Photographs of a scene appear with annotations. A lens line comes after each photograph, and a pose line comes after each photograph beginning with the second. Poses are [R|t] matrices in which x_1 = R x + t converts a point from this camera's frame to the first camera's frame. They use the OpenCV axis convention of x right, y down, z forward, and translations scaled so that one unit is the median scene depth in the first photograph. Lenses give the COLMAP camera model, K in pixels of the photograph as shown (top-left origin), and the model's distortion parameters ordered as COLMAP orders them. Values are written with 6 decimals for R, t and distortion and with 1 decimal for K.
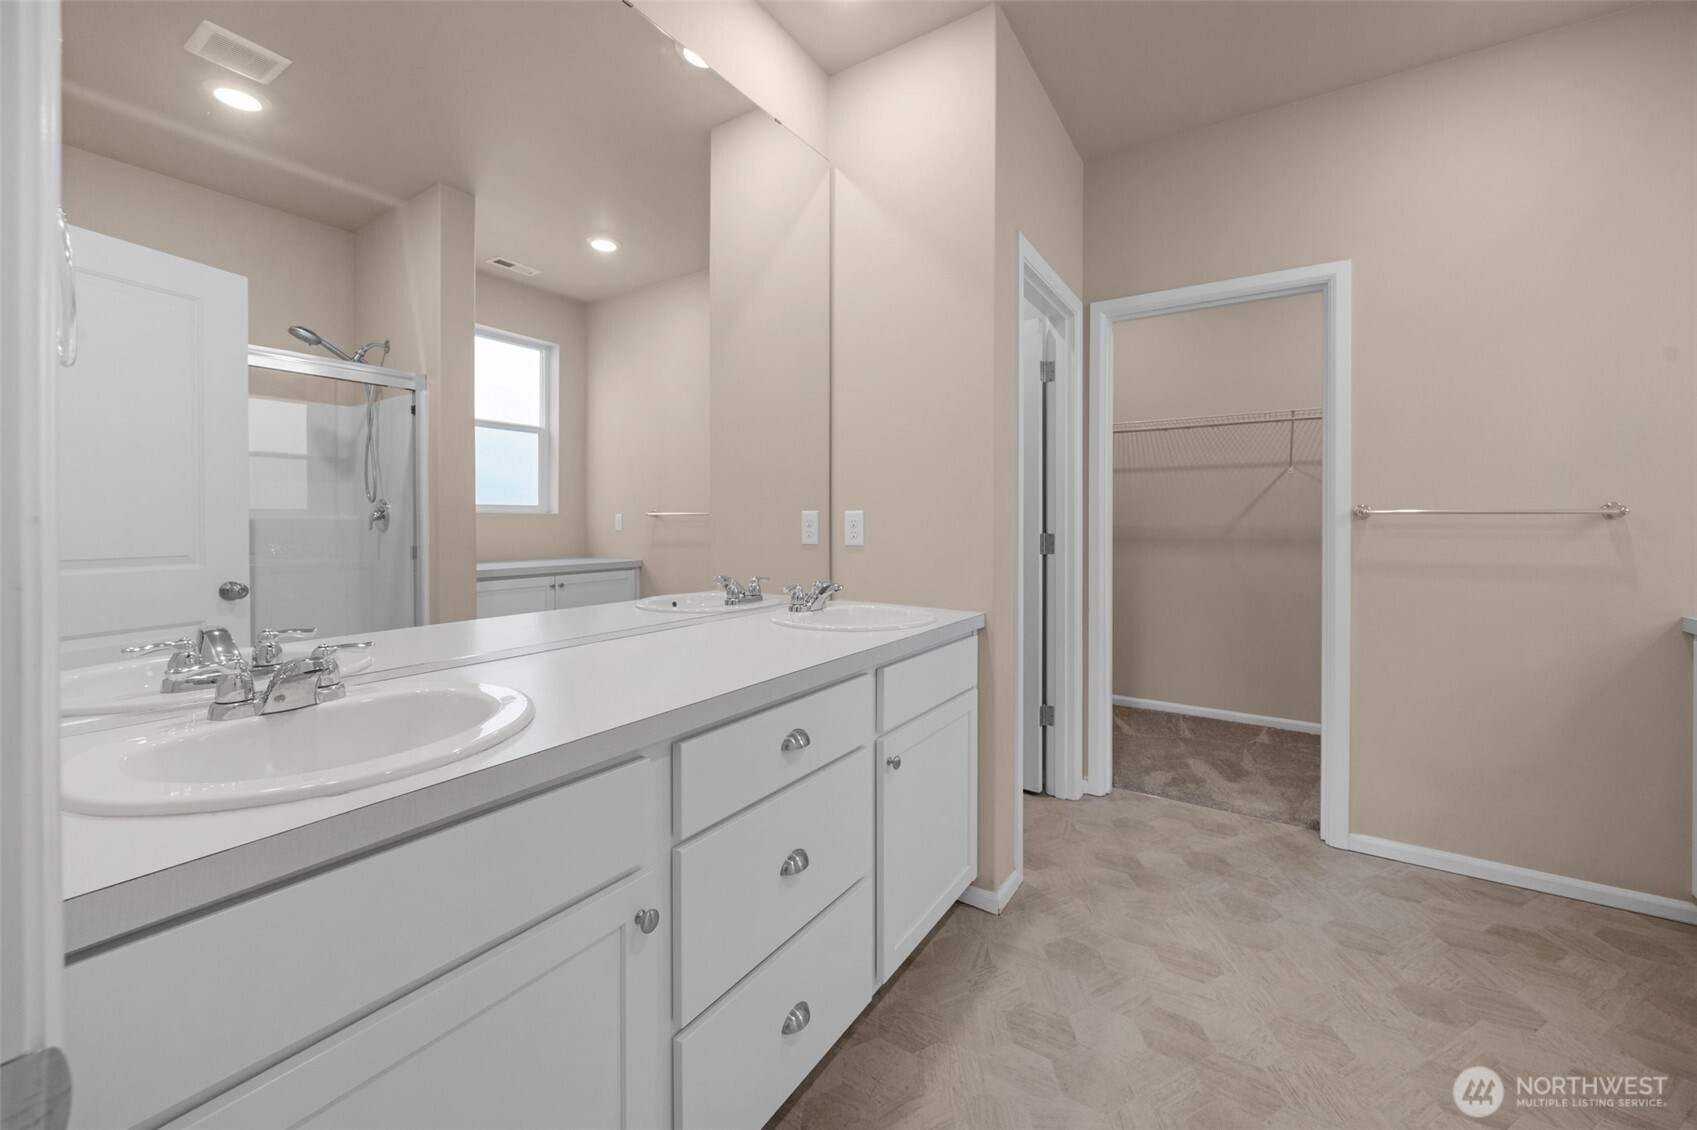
lens RADIAL K [[656.8, 0, 846.3], [0, 656.8, 528.8], [0, 0, 1]] dist [-0.000404, -0.000737]
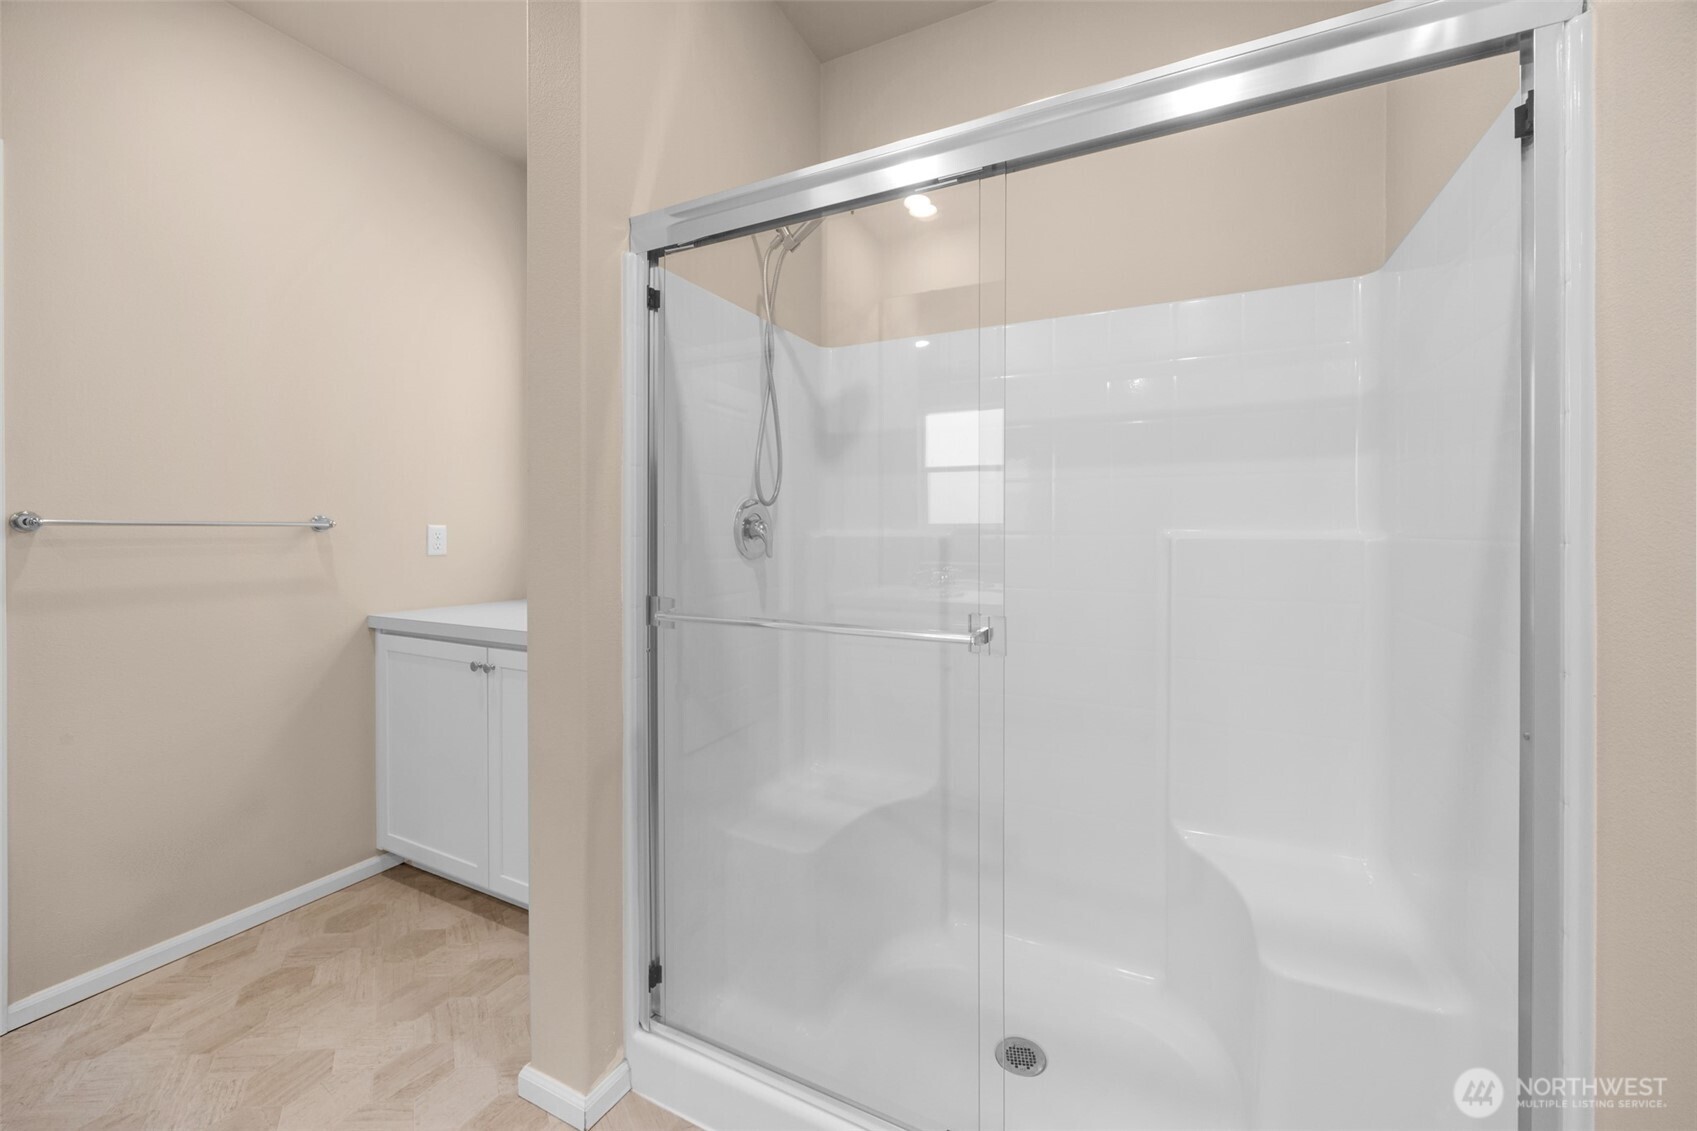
lens RADIAL K [[656.8, 0, 853.1], [0, 656.8, 524.3], [0, 0, 1]] dist [-0.000404, -0.000737]
pose [[-0.115457, 0.009819, 0.993264, 0.009132], [0.015846, 0.999842, -0.008042, -0.004204], [-0.993186, 0.014811, -0.115595, 0.269217]]
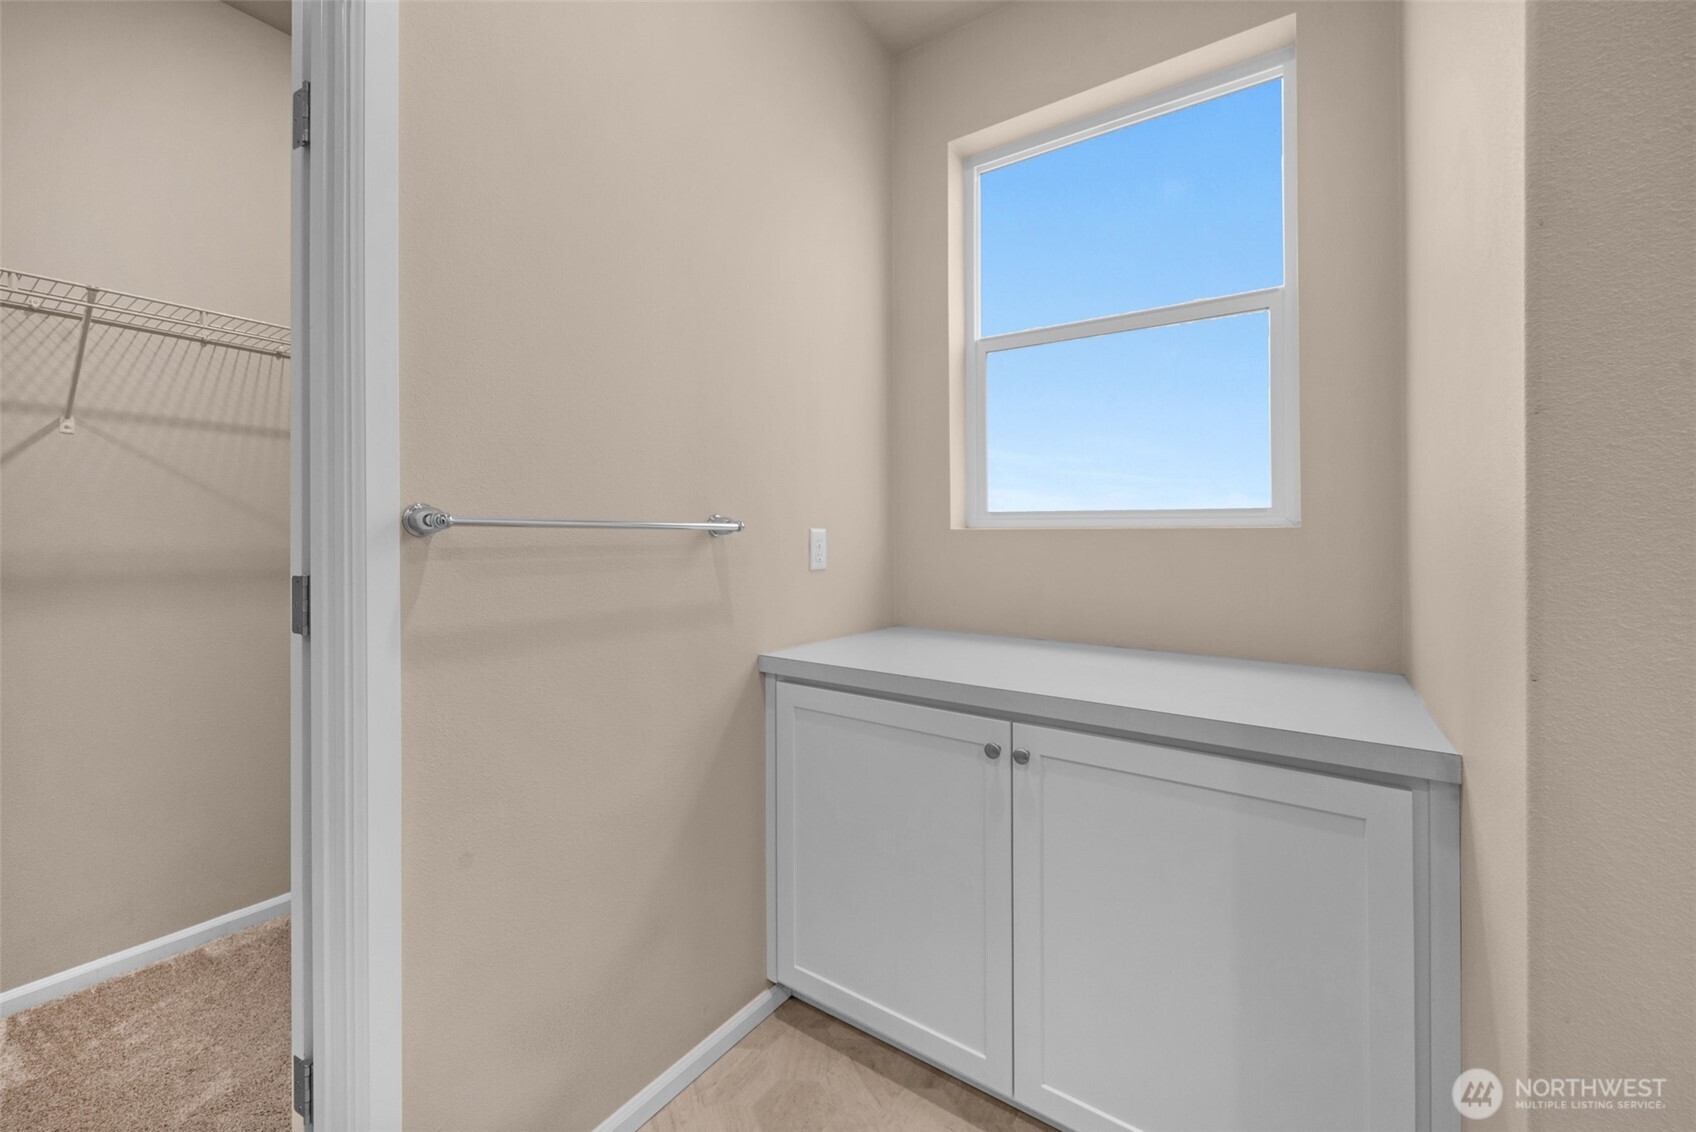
lens RADIAL K [[656.4, 0, 829.2], [0, 656.4, 540.3], [0, 0, 1]] dist [-0.000404, -0.000737]
pose [[0.019923, -0.007606, 0.999773, 0.441284], [0.009339, 0.999929, 0.007421, -0.015506], [-0.999758, 0.009189, 0.019993, 0.882892]]
